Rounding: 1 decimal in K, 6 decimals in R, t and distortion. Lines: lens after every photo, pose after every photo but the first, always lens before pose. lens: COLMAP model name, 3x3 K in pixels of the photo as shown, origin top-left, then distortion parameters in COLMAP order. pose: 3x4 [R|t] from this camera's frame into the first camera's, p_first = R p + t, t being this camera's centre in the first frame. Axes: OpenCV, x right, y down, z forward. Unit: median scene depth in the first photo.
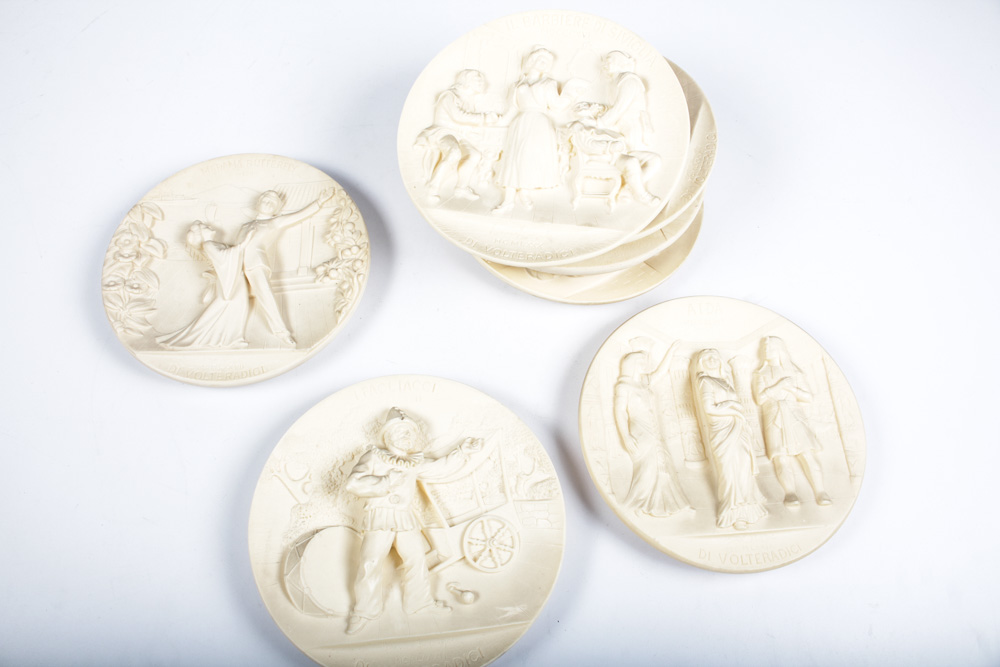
lens RADIAL K [[825.6, 0, 500.0], [0, 825.6, 333.5], [0, 0, 1]] dist [-0.137787, 0.003563]
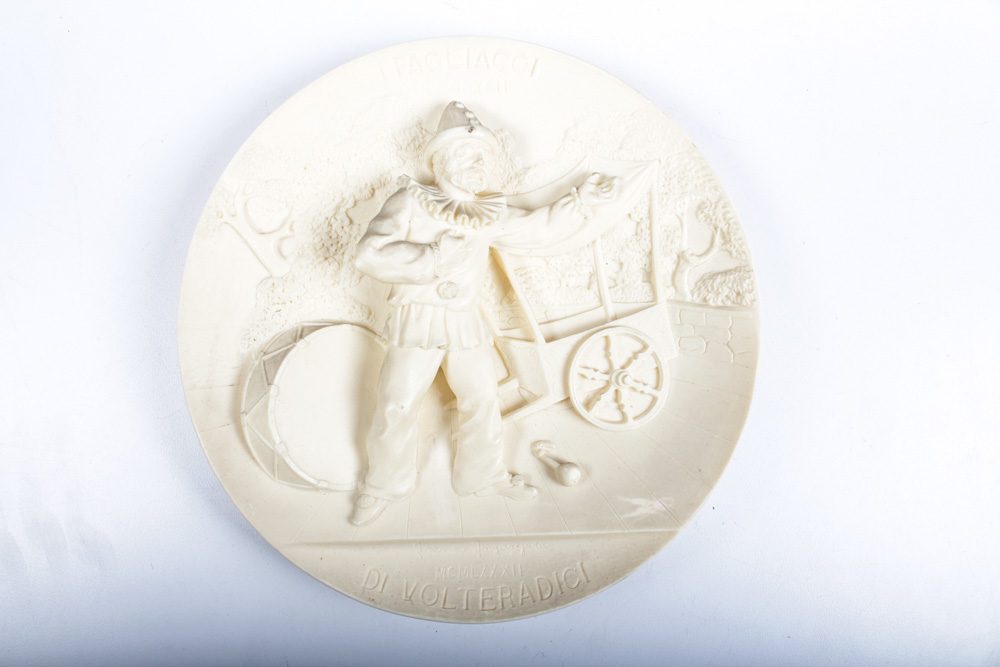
lens RADIAL K [[825.6, 0, 500.0], [0, 825.6, 333.5], [0, 0, 1]] dist [-0.137787, 0.003563]
pose [[0.994959, 0.093654, -0.035860, -0.071319], [-0.069146, 0.899661, 0.431080, -0.001361], [0.072634, -0.426427, 0.901601, 0.498495]]
